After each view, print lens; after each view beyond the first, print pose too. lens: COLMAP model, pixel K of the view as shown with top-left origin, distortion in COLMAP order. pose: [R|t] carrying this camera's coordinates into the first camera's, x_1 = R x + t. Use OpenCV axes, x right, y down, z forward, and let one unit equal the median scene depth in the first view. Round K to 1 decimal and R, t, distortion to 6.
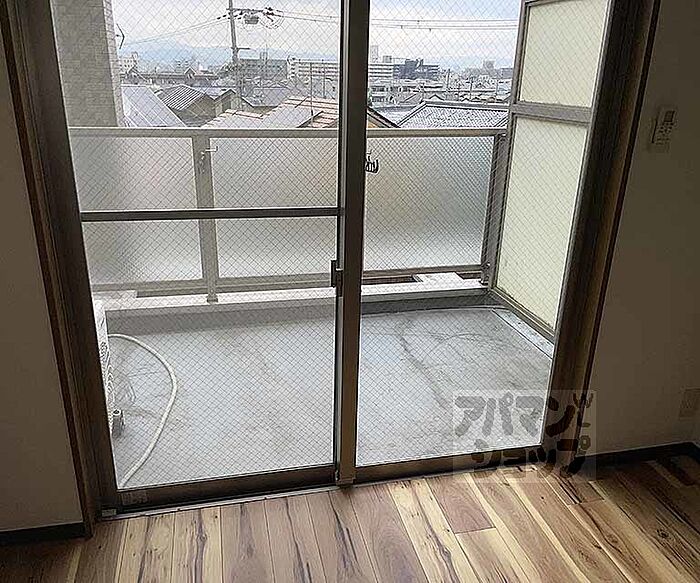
lens RADIAL K [[592.6, 0, 350.0], [0, 592.6, 291.5], [0, 0, 1]] dist [0.085800, -0.152407]
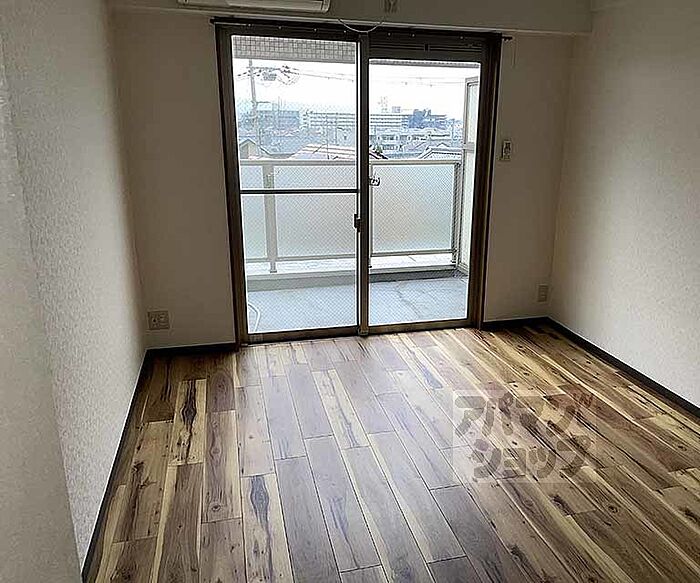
lens RADIAL K [[594.7, 0, 392.4], [0, 594.7, 300.9], [0, 0, 1]] dist [0.012302, 0.003616]
pose [[0.998658, -0.022091, 0.046834, -0.000182], [0.024842, 0.997950, -0.058983, 0.026571], [-0.045435, 0.060067, 0.997160, -0.075031]]
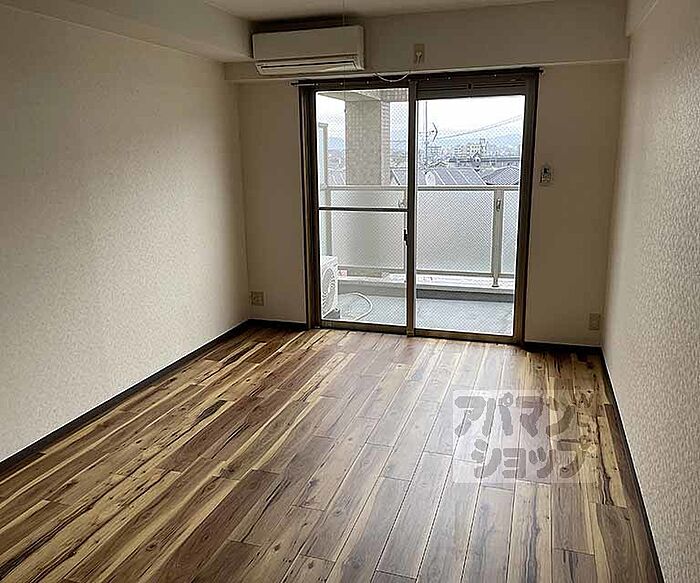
lens RADIAL K [[592.6, 0, 350.0], [0, 592.6, 291.5], [0, 0, 1]] dist [0.085800, -0.152407]
pose [[0.856860, 0.085734, -0.508370, 0.073799], [-0.149693, 0.984968, -0.086199, 0.031293], [0.493338, 0.149960, 0.856813, -0.083144]]
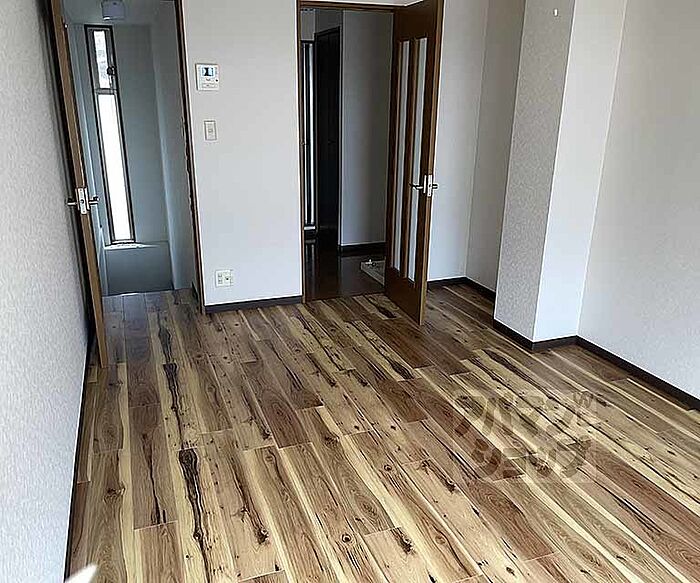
lens RADIAL K [[592.6, 0, 350.0], [0, 592.6, 291.5], [0, 0, 1]] dist [0.085800, -0.152407]
pose [[-0.990805, 0.012015, -0.134761, 0.045814], [-0.075663, 0.776523, 0.625529, -0.021107], [0.112161, 0.629974, -0.768474, 0.054053]]
